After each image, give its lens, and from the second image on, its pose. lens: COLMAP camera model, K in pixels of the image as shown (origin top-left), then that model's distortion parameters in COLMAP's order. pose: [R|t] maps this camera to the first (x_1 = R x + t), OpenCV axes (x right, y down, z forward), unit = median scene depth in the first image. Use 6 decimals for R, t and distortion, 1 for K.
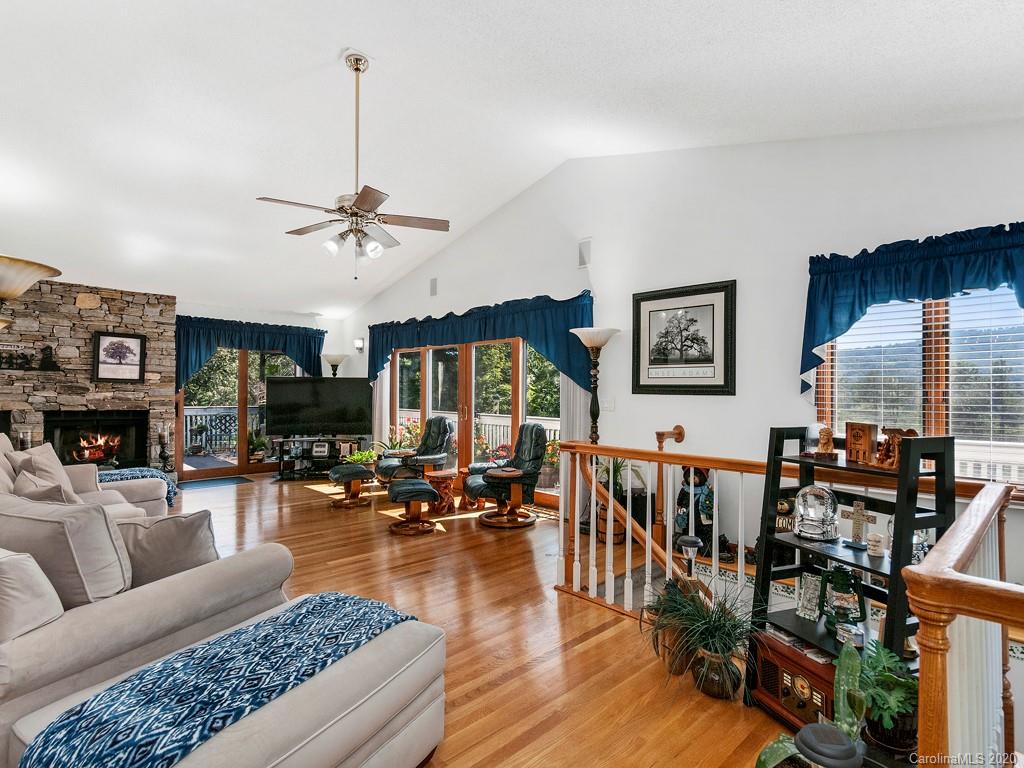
lens RADIAL K [[517.5, 0, 512.2], [0, 517.5, 383.7], [0, 0, 1]] dist [0.001032, -0.001028]
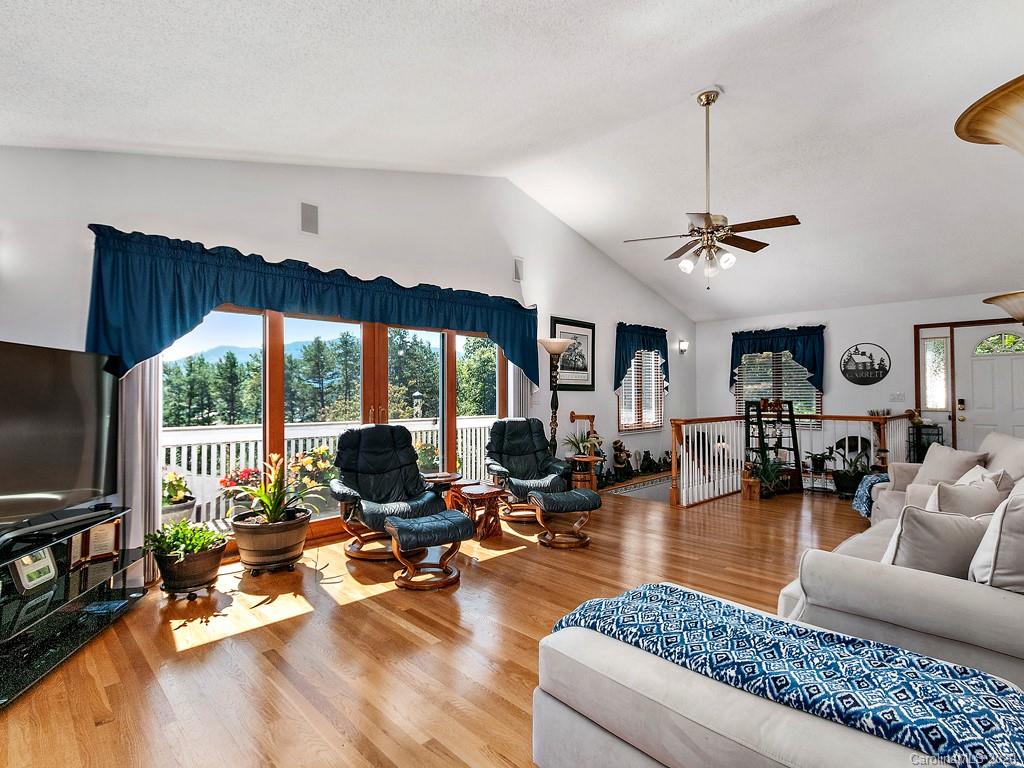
lens RADIAL K [[517.5, 0, 510.6], [0, 517.5, 384.7], [0, 0, 1]] dist [0.001032, -0.001028]
pose [[-0.013793, 0.007106, 0.999880, -1.116165], [-0.008888, 0.999934, -0.007229, 0.014343], [-0.999865, -0.008987, -0.013729, 1.140277]]
